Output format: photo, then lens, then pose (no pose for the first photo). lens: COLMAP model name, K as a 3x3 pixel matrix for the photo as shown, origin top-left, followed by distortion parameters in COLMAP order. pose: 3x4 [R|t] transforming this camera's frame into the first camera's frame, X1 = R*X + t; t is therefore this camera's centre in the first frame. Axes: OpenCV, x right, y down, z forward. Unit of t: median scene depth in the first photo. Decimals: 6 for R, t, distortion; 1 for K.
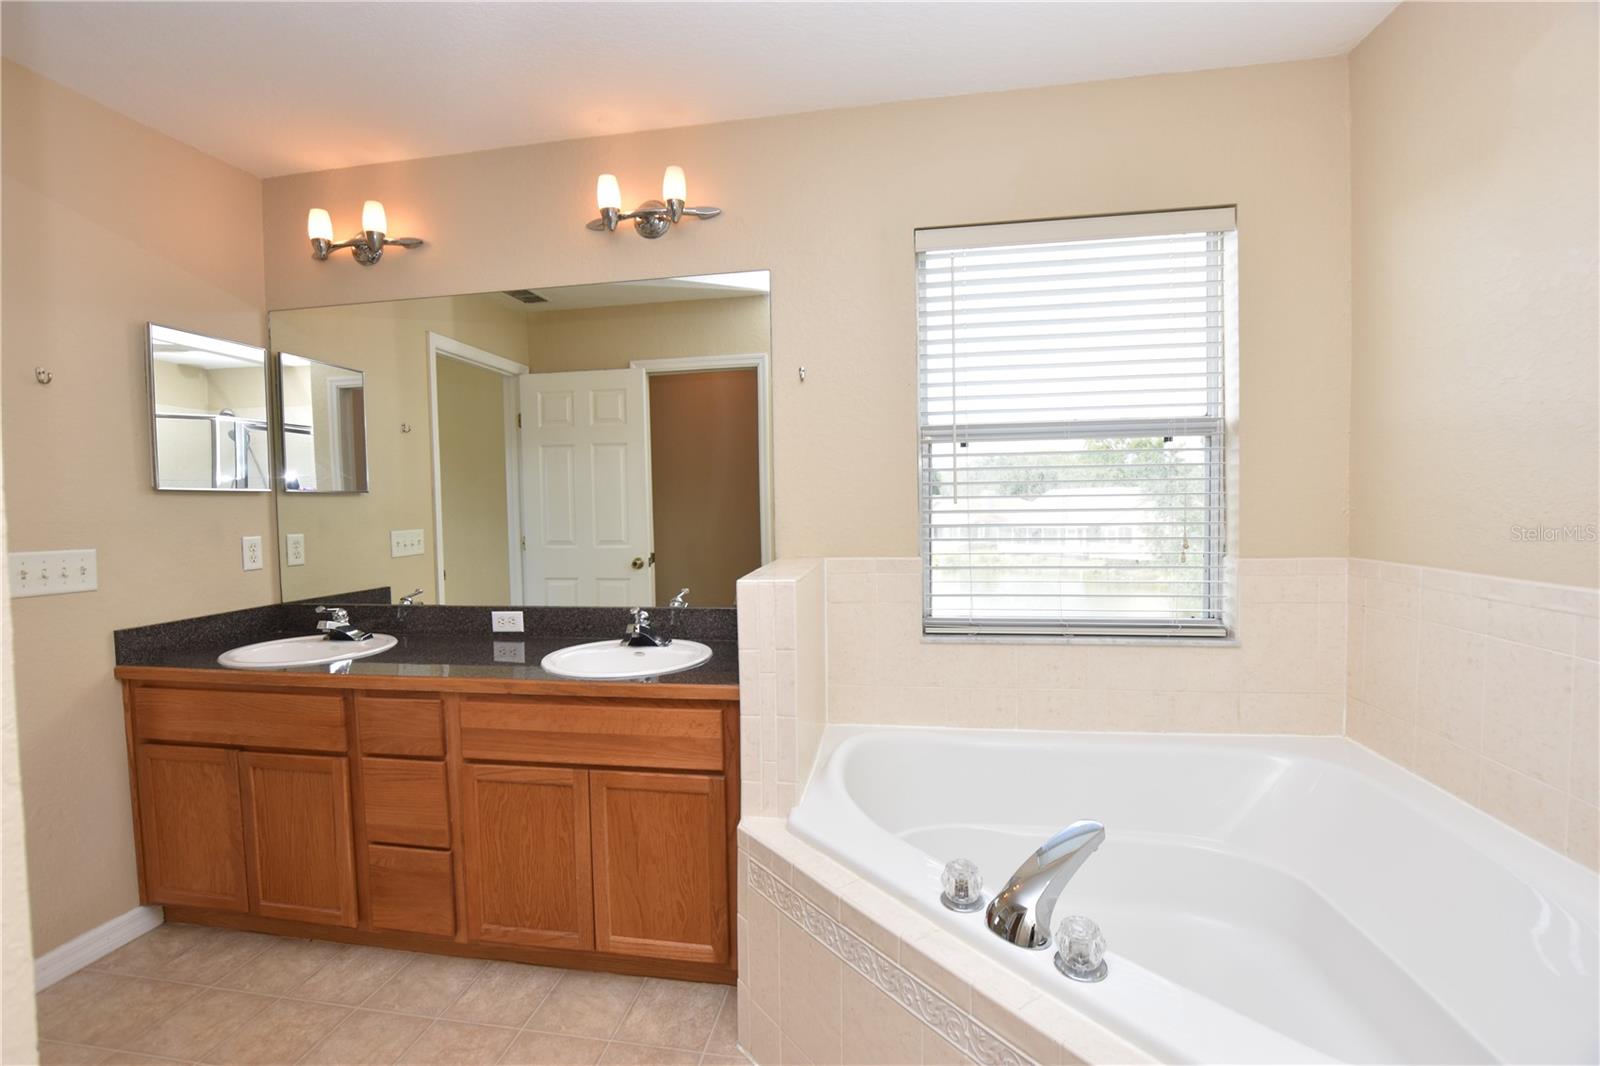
lens RADIAL K [[716.1, 0, 793.0], [0, 716.1, 532.2], [0, 0, 1]] dist [-0.027321, 0.001141]
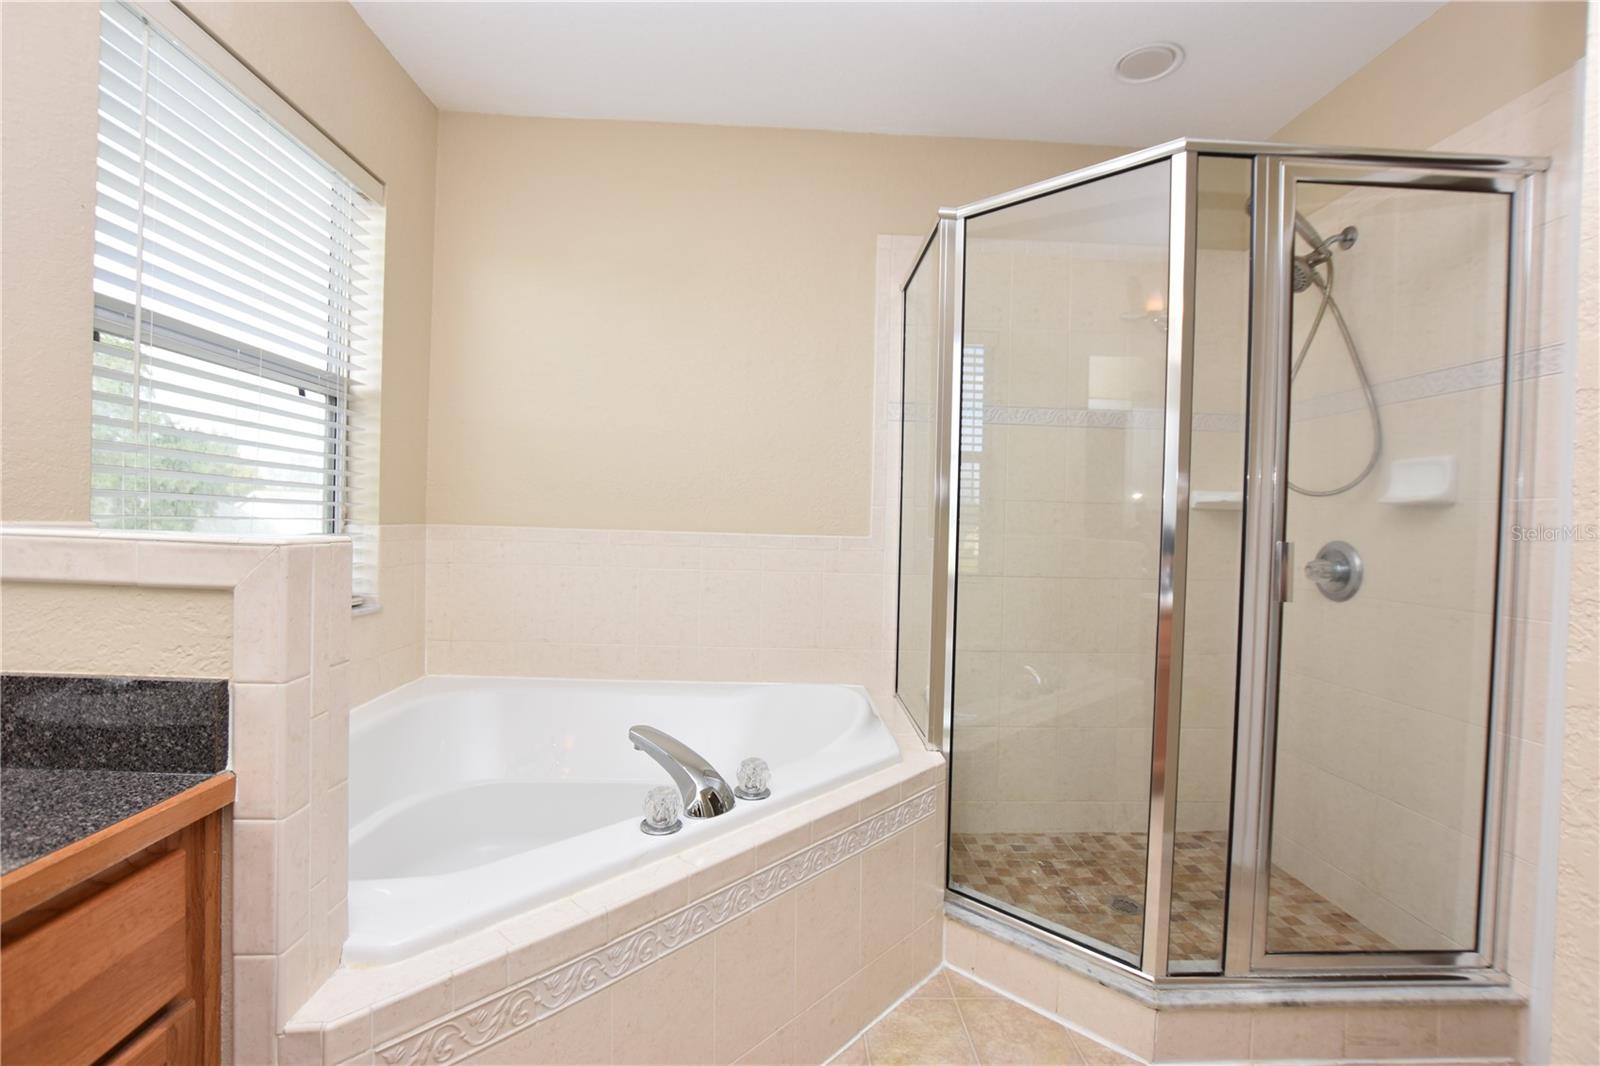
lens RADIAL K [[716.1, 0, 793.0], [0, 716.1, 532.2], [0, 0, 1]] dist [-0.027321, 0.001141]
pose [[-0.196562, -0.000958, 0.980491, -0.467226], [0.017499, 0.999837, 0.004485, 0.049154], [-0.980335, 0.018039, -0.196514, 0.572135]]
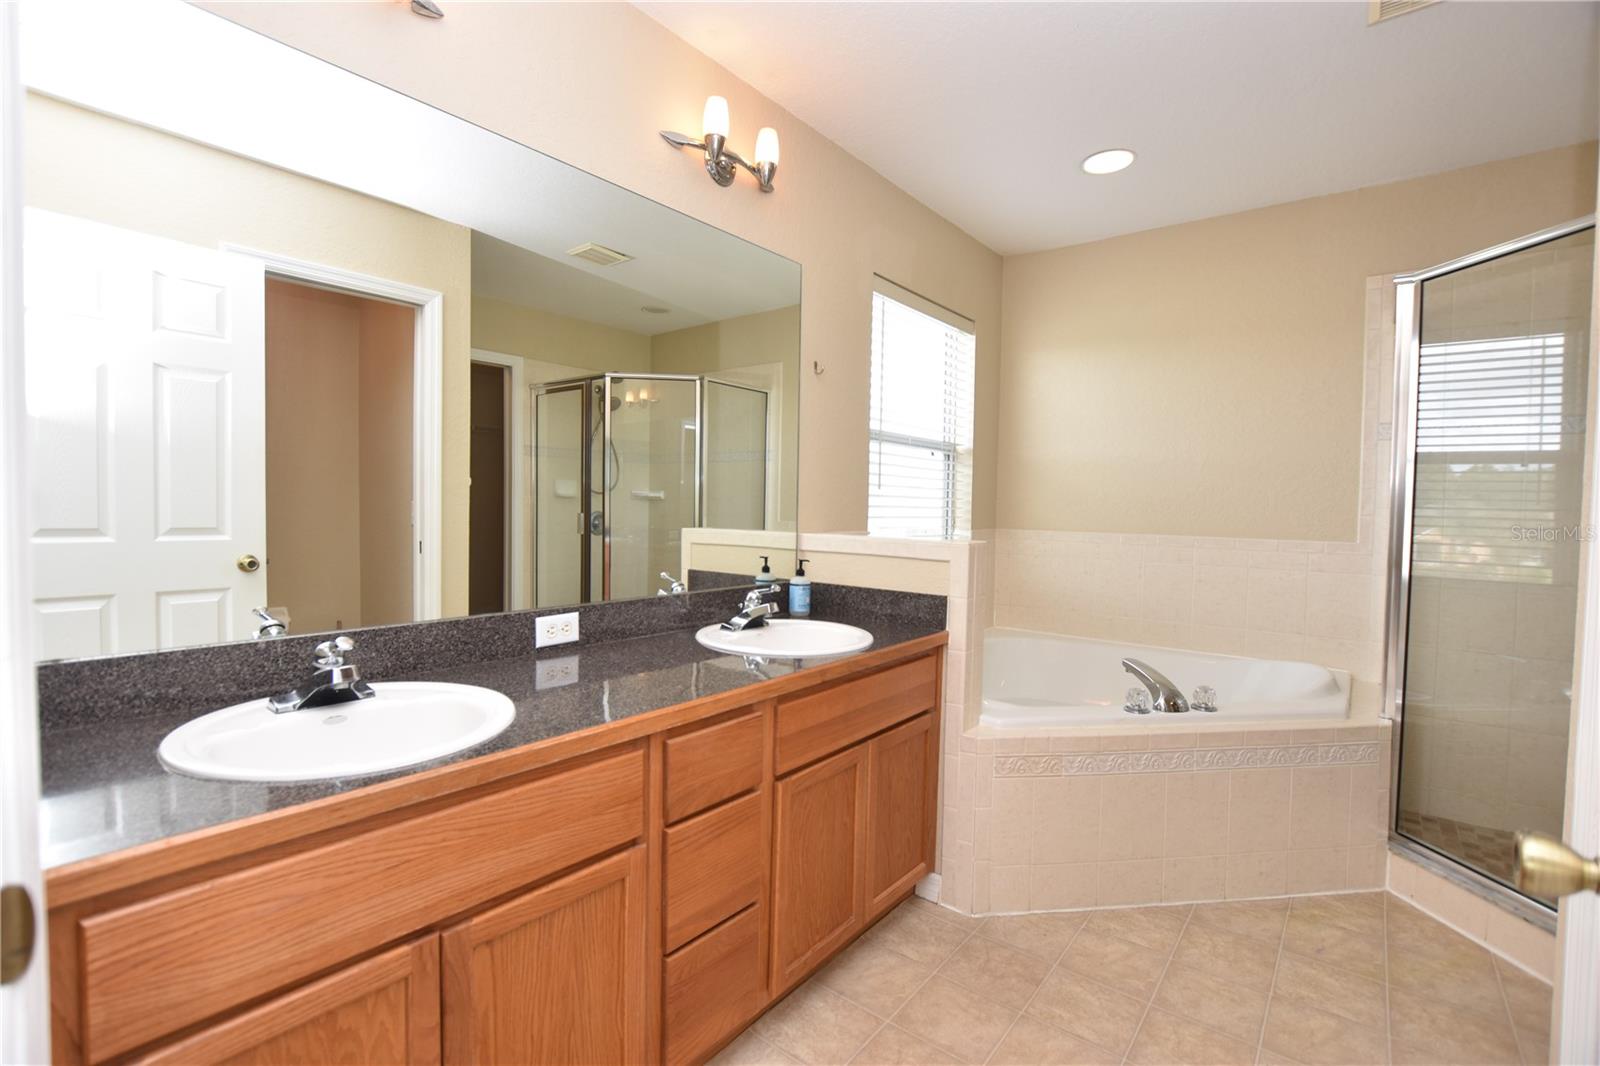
lens RADIAL K [[716.1, 0, 793.0], [0, 716.1, 532.2], [0, 0, 1]] dist [-0.027321, 0.001141]
pose [[0.491301, -0.005949, 0.870970, -0.991297], [0.009054, 0.999958, 0.001723, 0.033198], [-0.870943, 0.007040, 0.491334, 0.494997]]
